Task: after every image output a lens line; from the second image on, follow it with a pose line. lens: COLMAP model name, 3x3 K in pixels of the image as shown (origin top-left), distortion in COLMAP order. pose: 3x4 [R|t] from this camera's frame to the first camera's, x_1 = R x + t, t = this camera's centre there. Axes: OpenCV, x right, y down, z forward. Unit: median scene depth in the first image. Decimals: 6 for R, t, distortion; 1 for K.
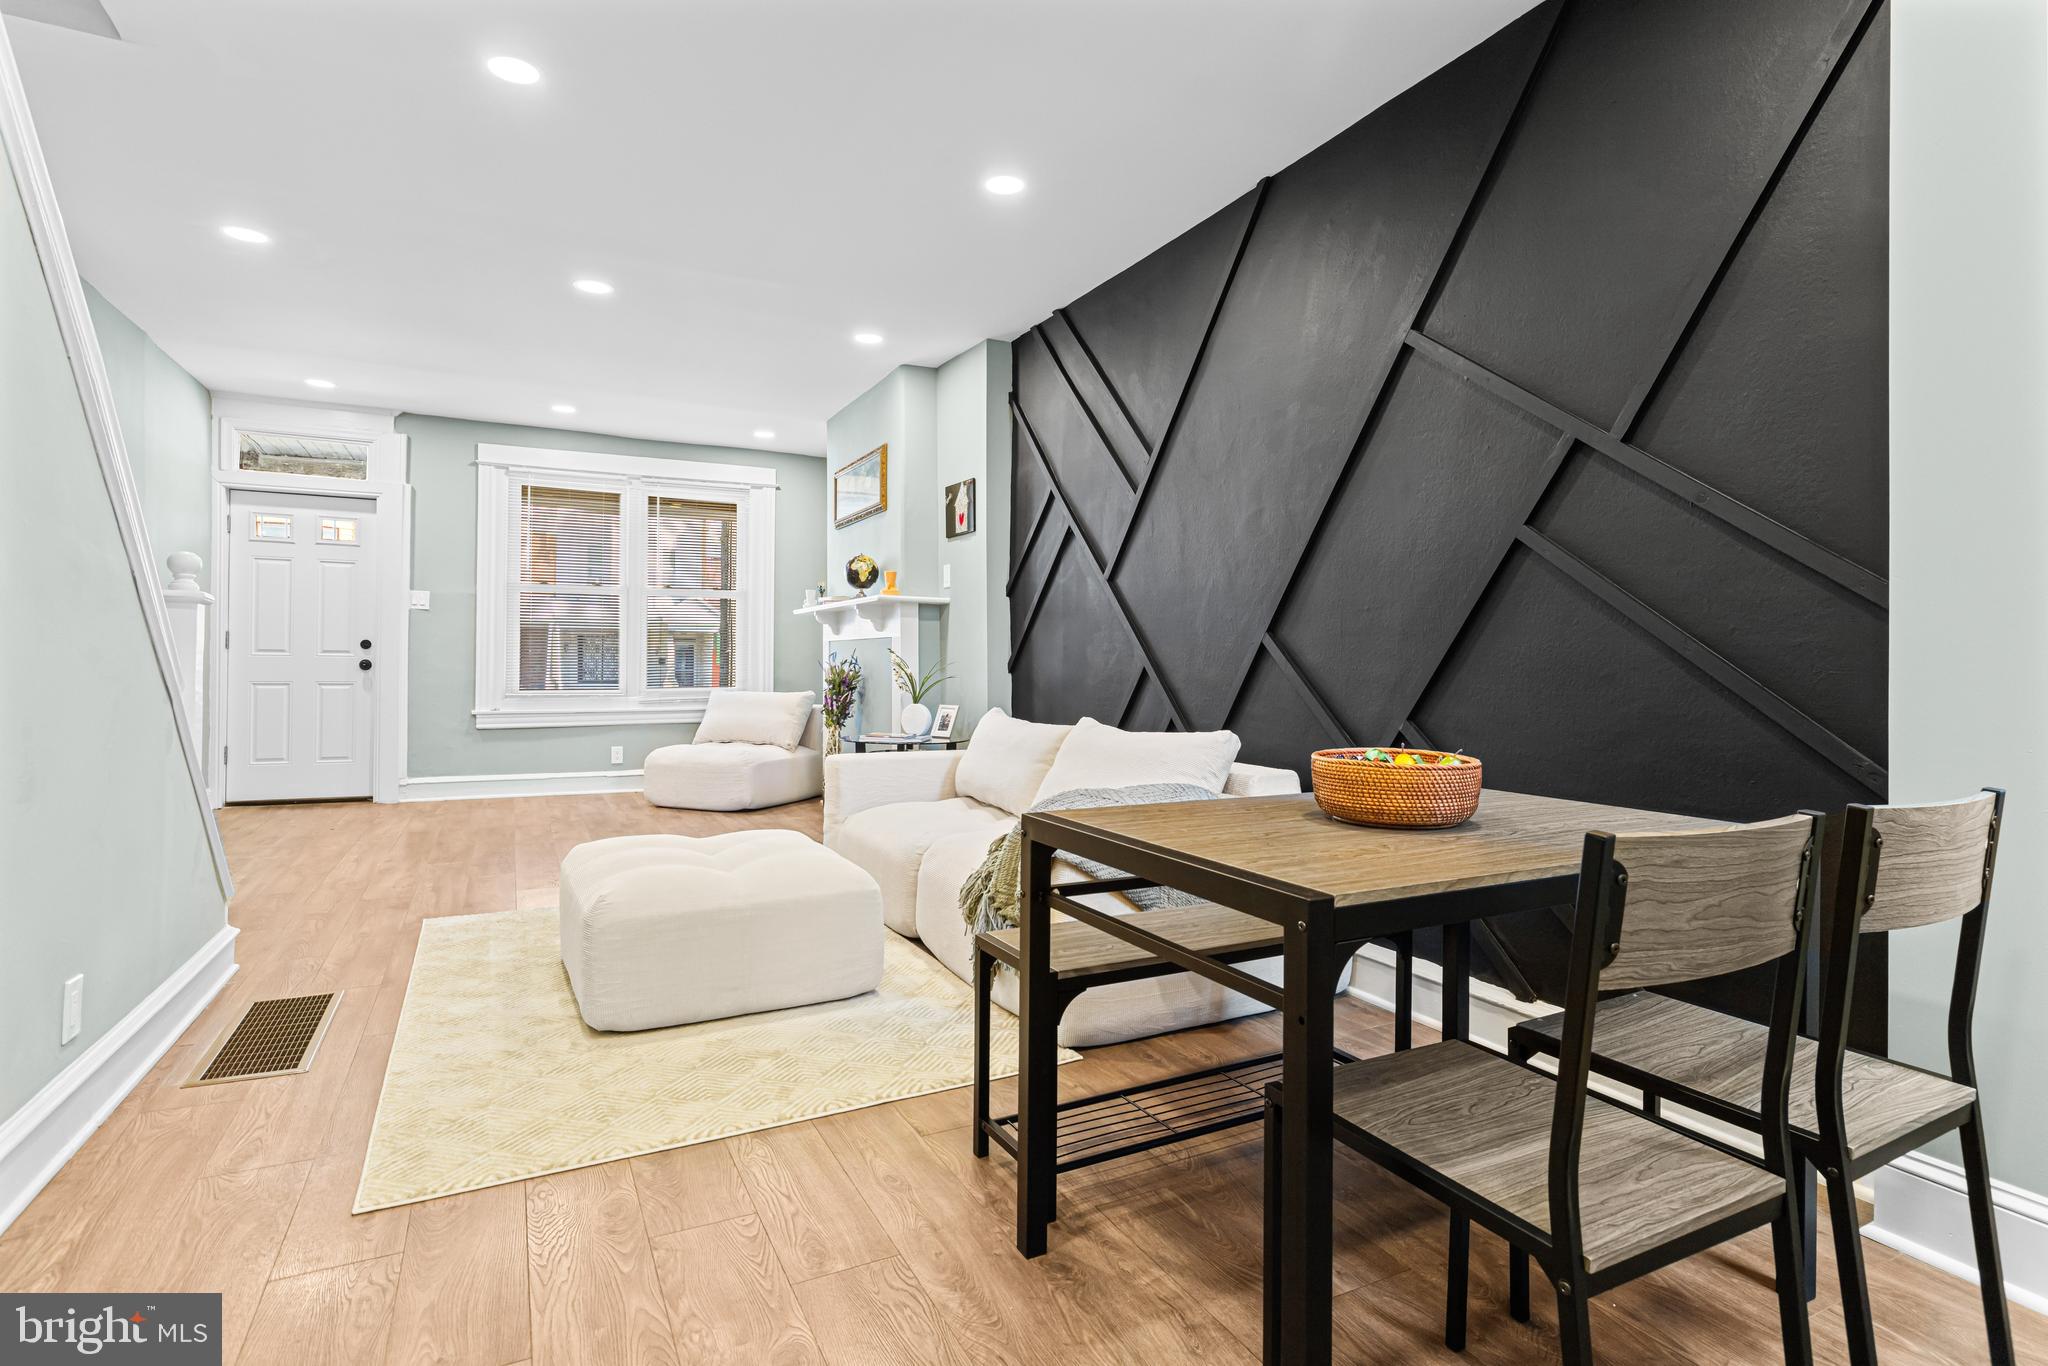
lens RADIAL K [[1008.8, 0, 1021.6], [0, 1008.8, 660.4], [0, 0, 1]] dist [-0.000145, -0.000096]
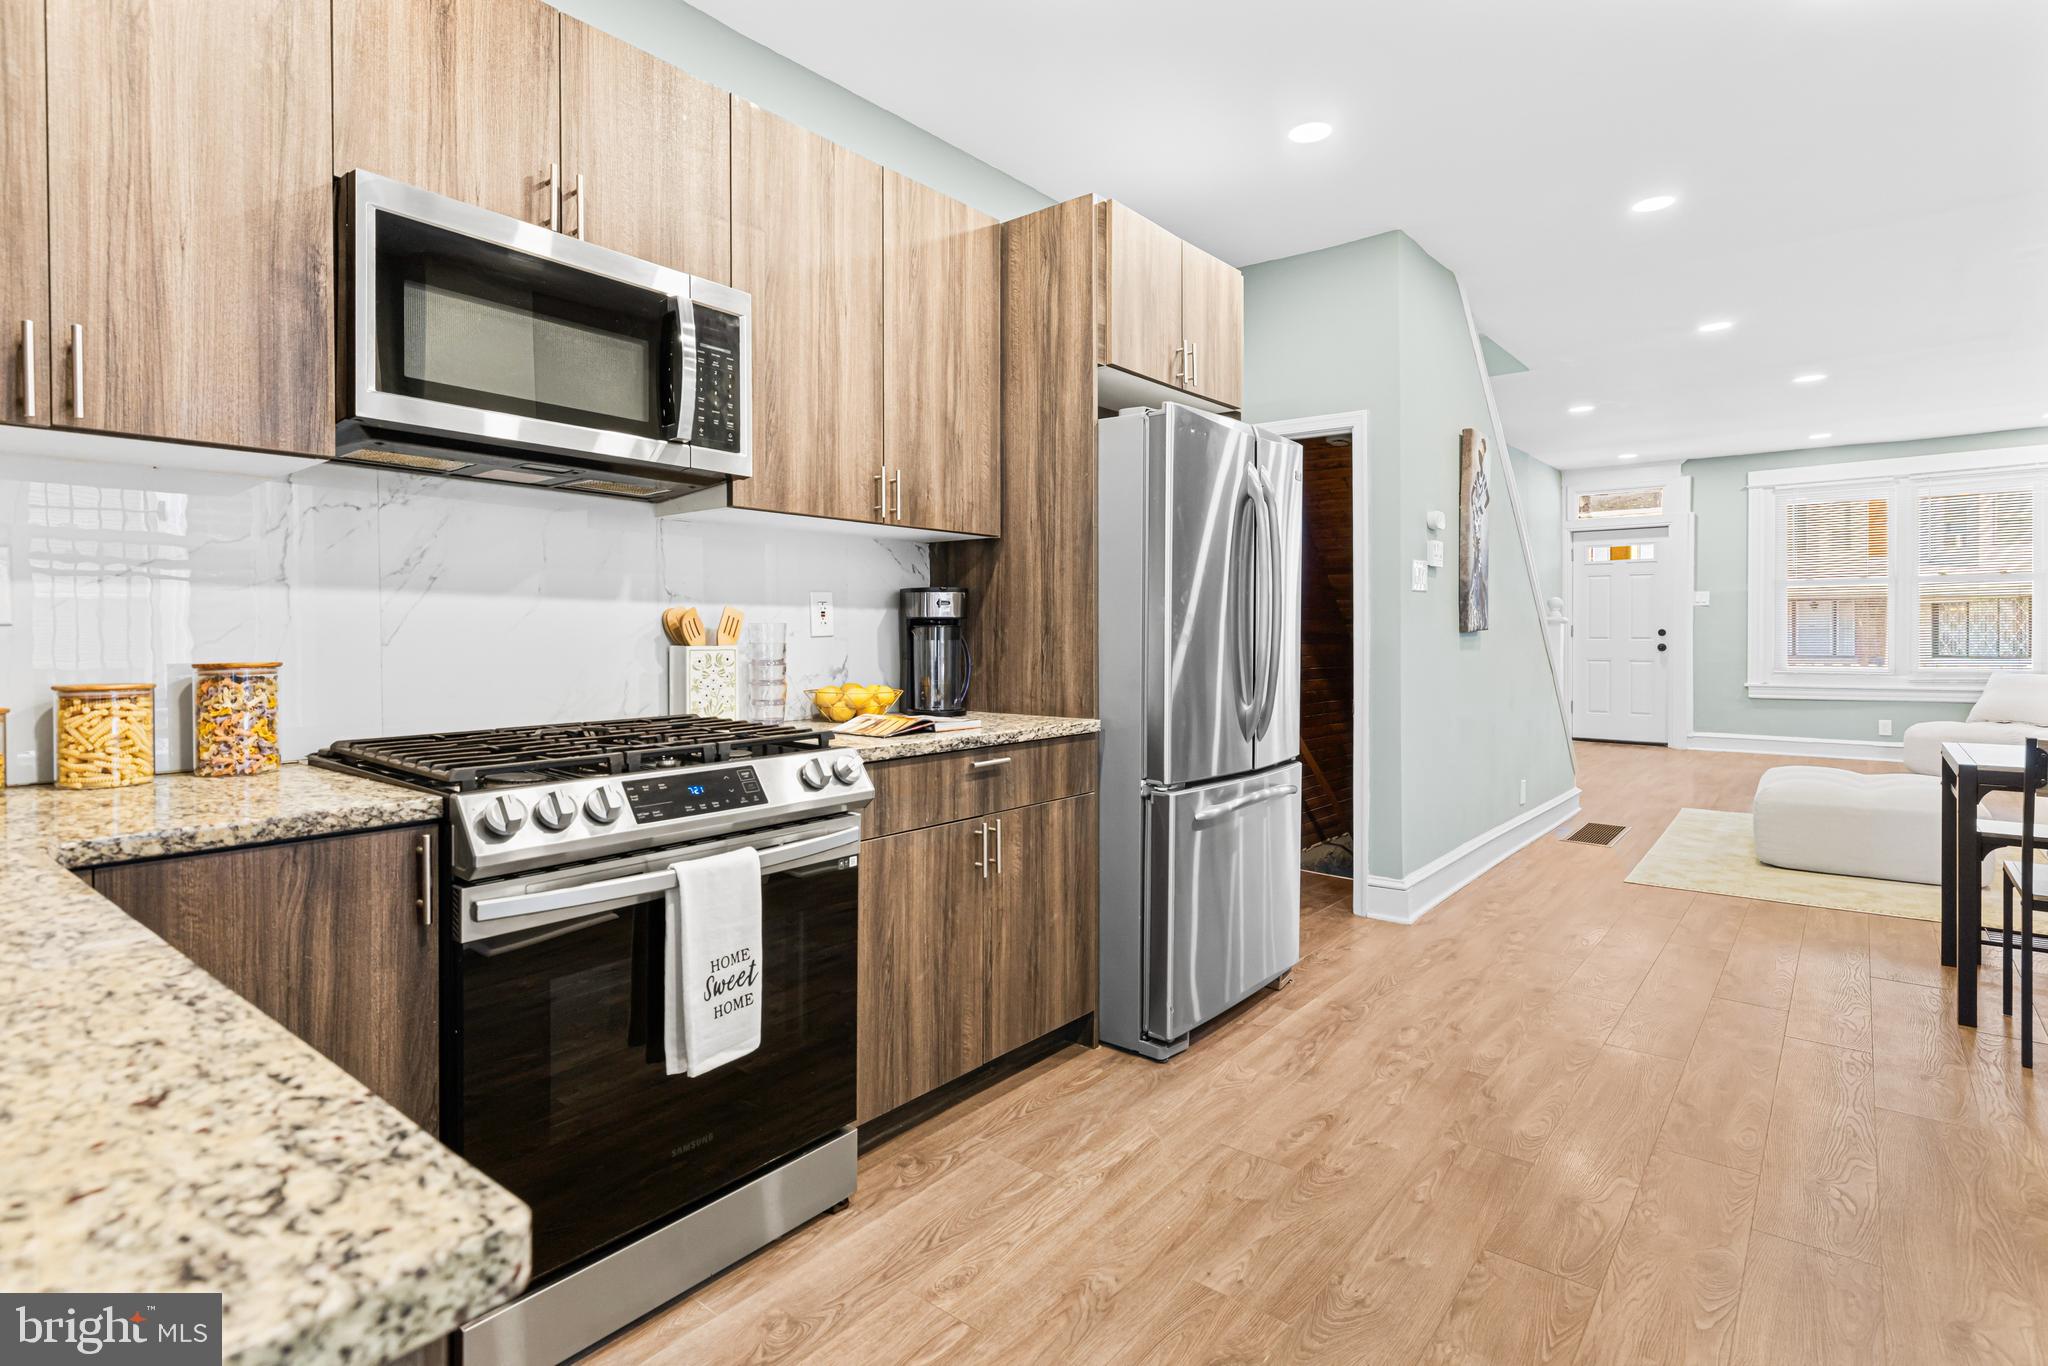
lens RADIAL K [[1021.4, 0, 1021.2], [0, 1021.4, 647.7], [0, 0, 1]] dist [0.002383, -0.000089]
pose [[0.401124, 0.002824, -0.916019, 0.292950], [0.012661, 0.999883, 0.008627, -0.019323], [0.915936, -0.015058, 0.401041, -0.381797]]
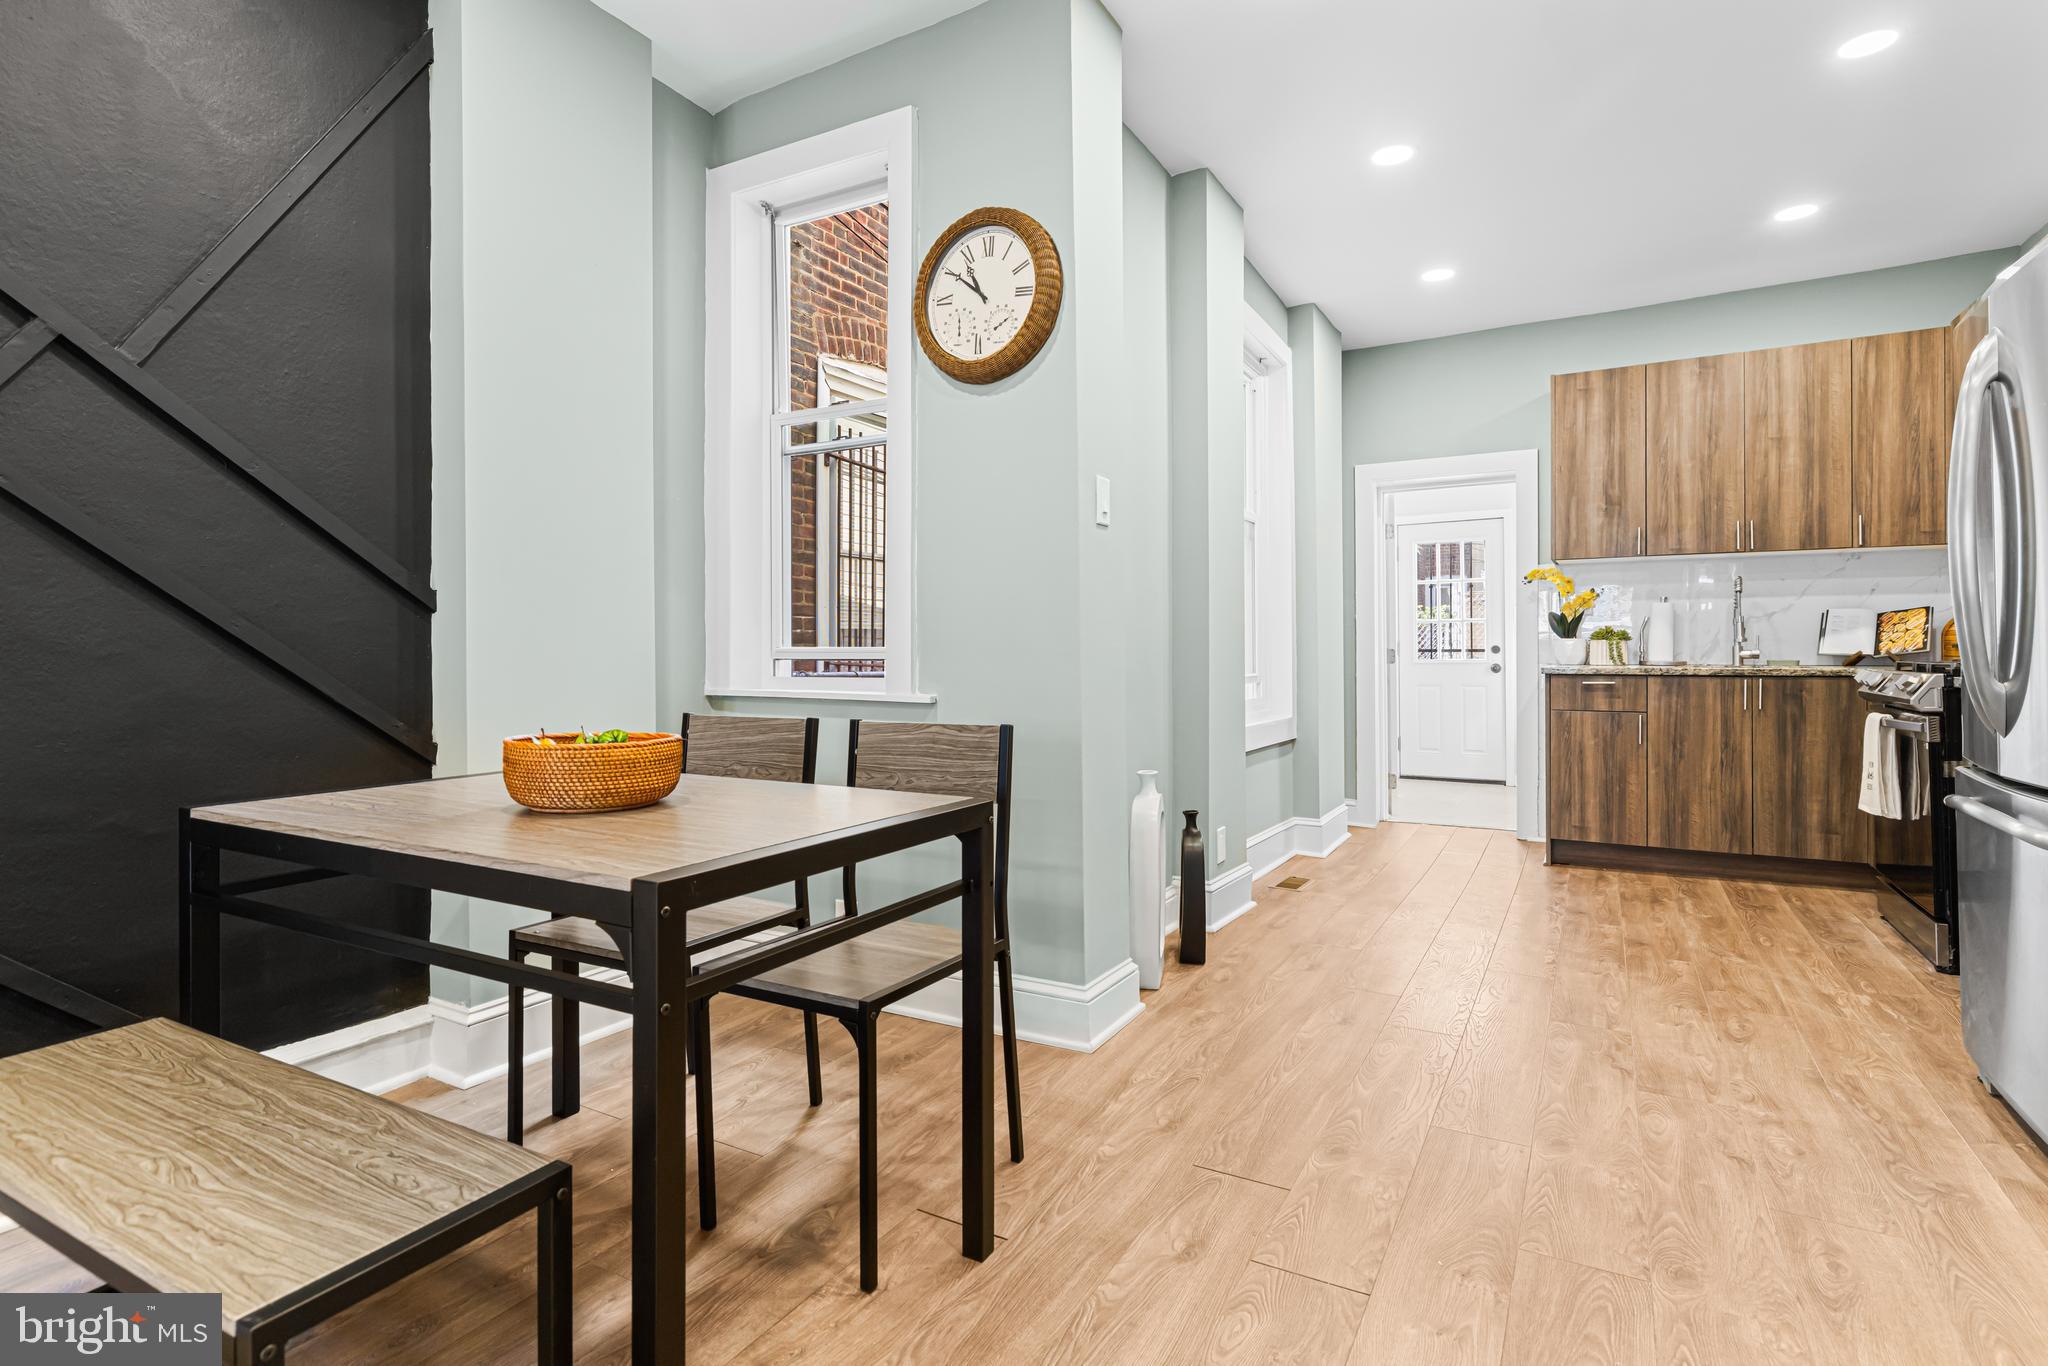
lens RADIAL K [[1021.4, 0, 1021.2], [0, 1021.4, 647.7], [0, 0, 1]] dist [0.002383, -0.000089]
pose [[-0.544637, -0.003856, 0.838663, -0.161923], [-0.007017, 0.999975, 0.000041, 0.001430], [-0.838643, -0.005863, -0.544651, 0.290065]]
